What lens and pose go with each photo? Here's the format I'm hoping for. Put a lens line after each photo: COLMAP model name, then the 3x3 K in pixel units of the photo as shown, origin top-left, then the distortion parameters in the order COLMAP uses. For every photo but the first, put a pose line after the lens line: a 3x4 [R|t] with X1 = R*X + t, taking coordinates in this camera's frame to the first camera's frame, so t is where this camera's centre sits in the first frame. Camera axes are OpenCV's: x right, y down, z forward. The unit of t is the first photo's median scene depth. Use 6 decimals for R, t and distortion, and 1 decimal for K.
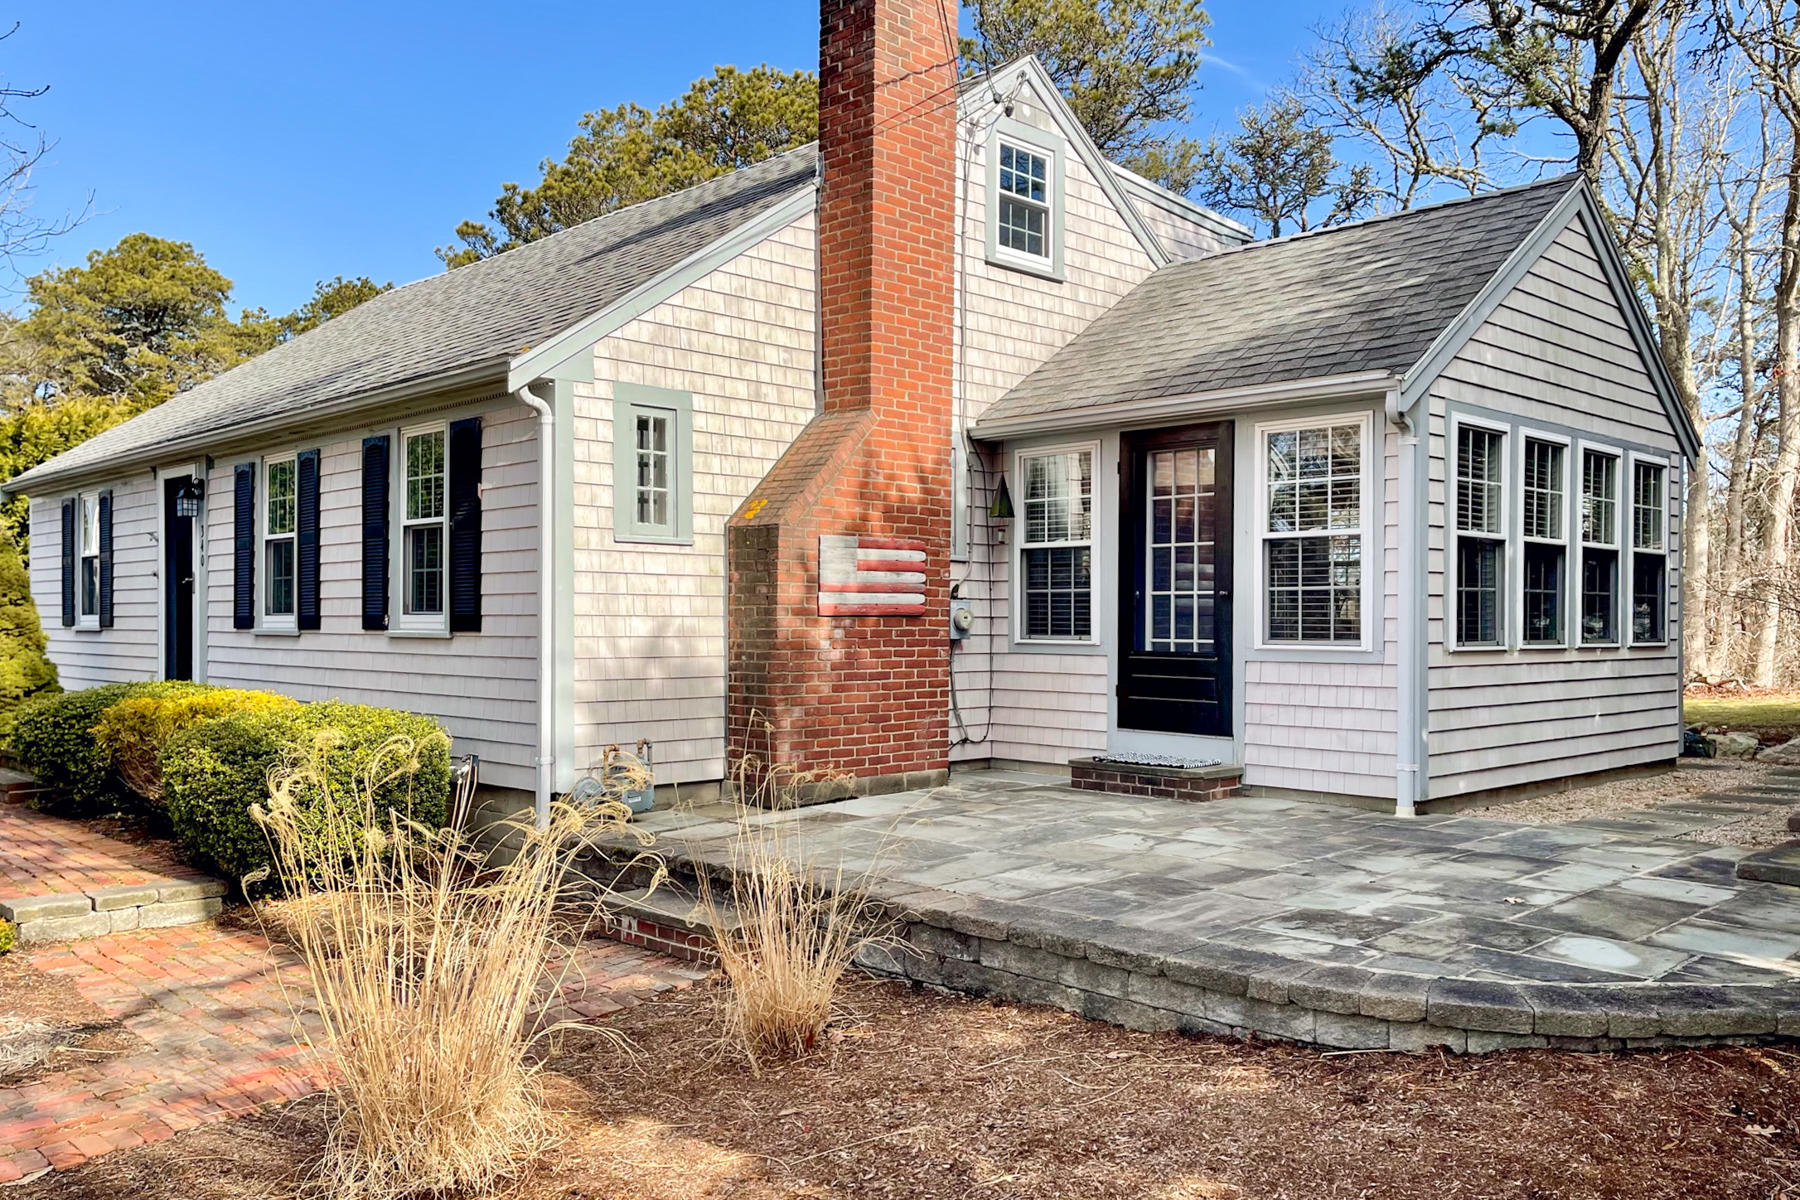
lens RADIAL K [[1413.7, 0, 903.0], [0, 1413.7, 612.3], [0, 0, 1]] dist [0.091072, -0.105689]
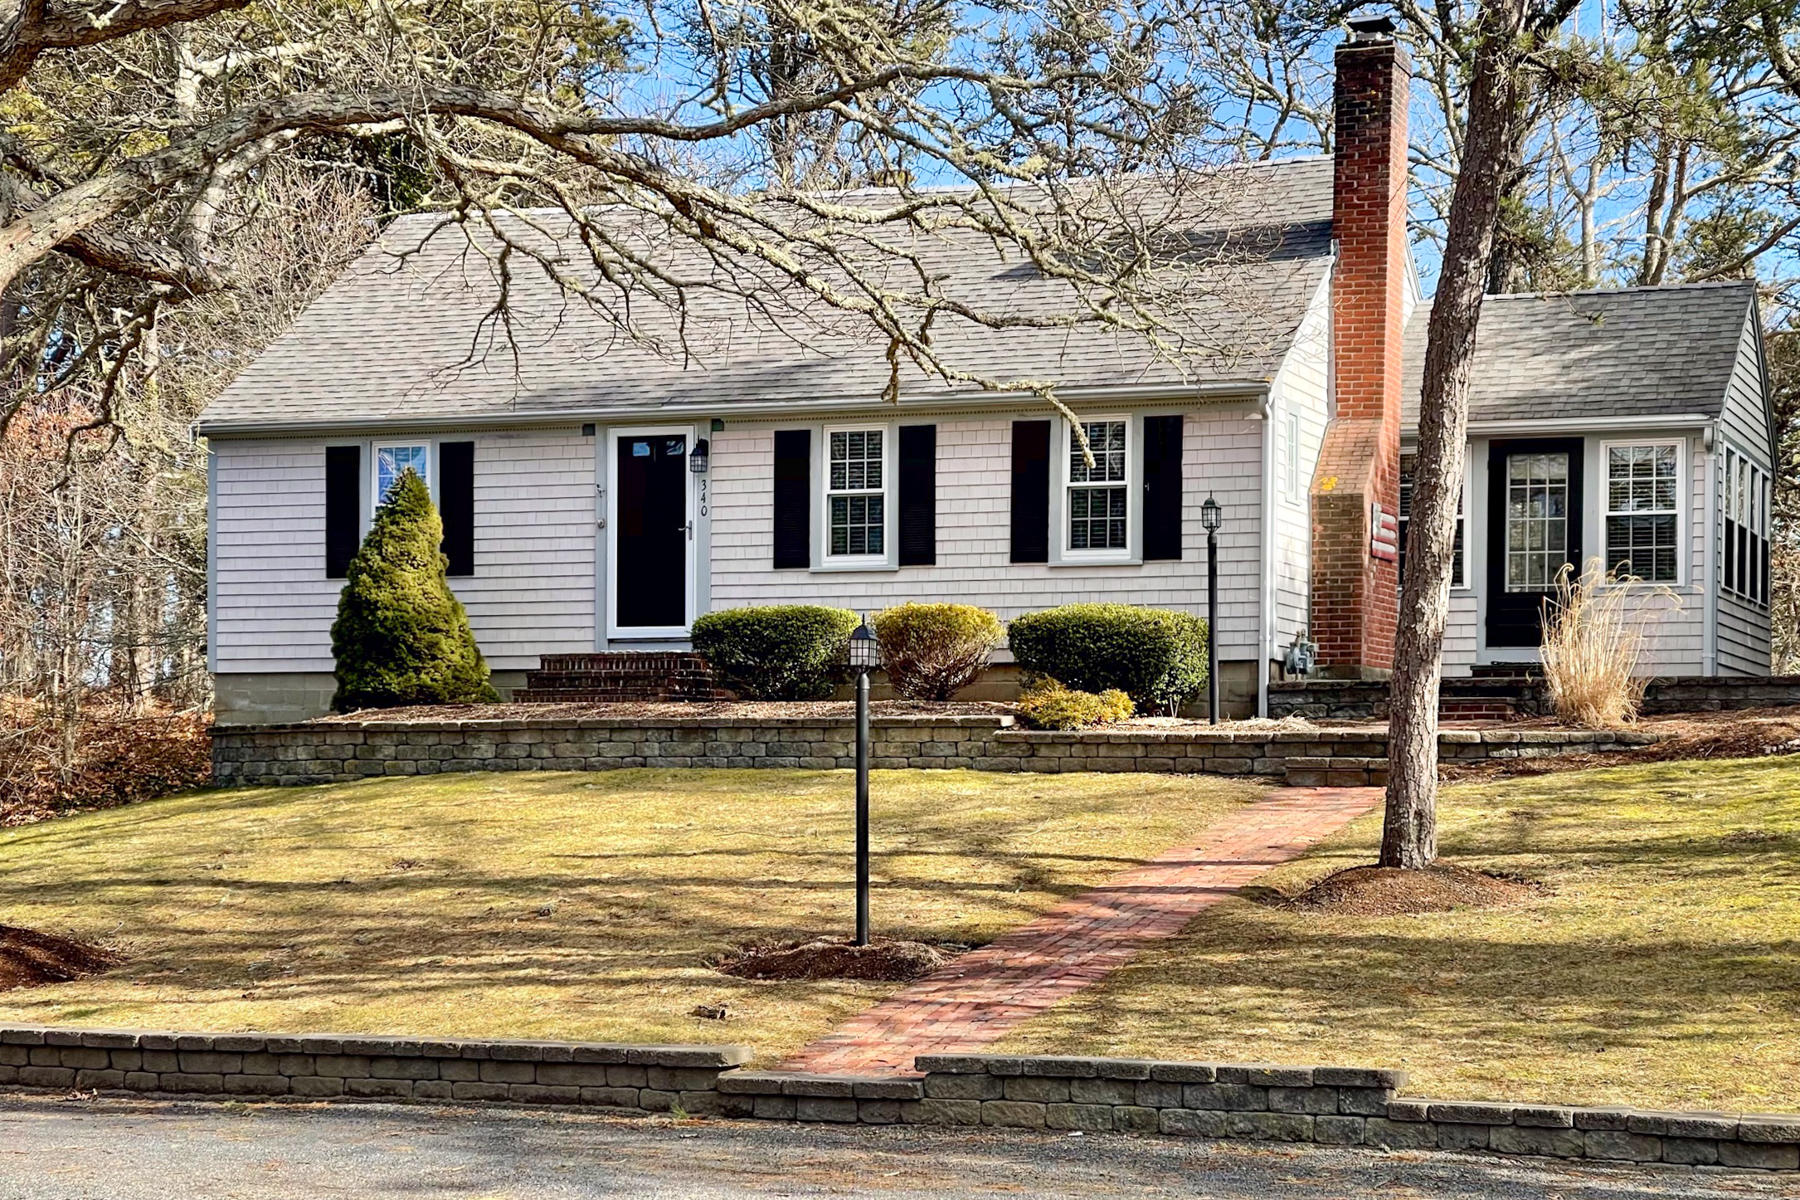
lens RADIAL K [[3330.7, 0, 900.0], [0, 3330.7, 600.0], [0, 0, 1]] dist [0.248063, 0.428071]
pose [[0.907123, 0.026044, 0.420059, -1.884076], [-0.004455, 0.998622, -0.052294, 0.223105], [-0.420842, 0.045566, 0.905989, -1.887552]]
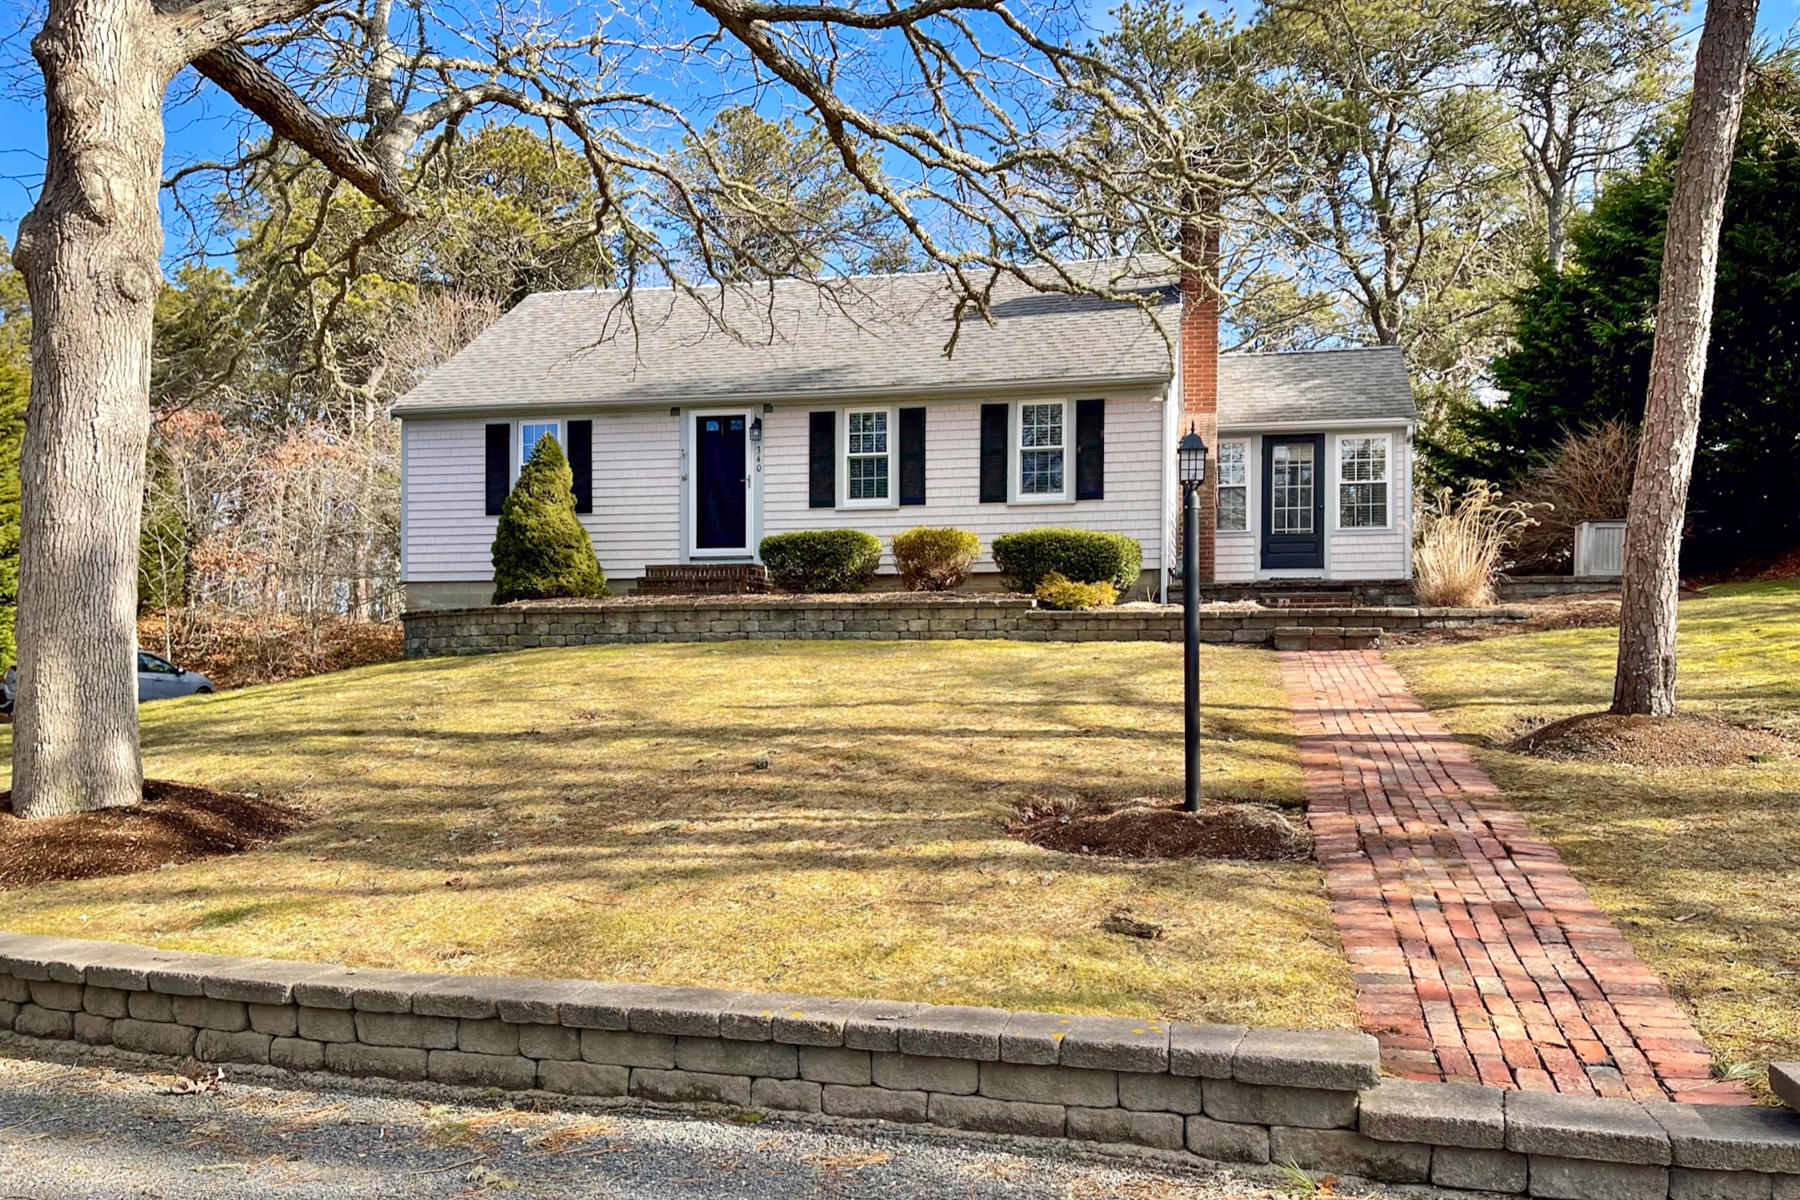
lens RADIAL K [[1413.7, 0, 903.0], [0, 1413.7, 612.3], [0, 0, 1]] dist [0.091072, -0.105689]
pose [[0.842157, 0.025127, 0.538647, -1.572545], [-0.002109, 0.999060, -0.043307, 0.256307], [-0.539229, 0.035335, 0.841418, -0.575273]]
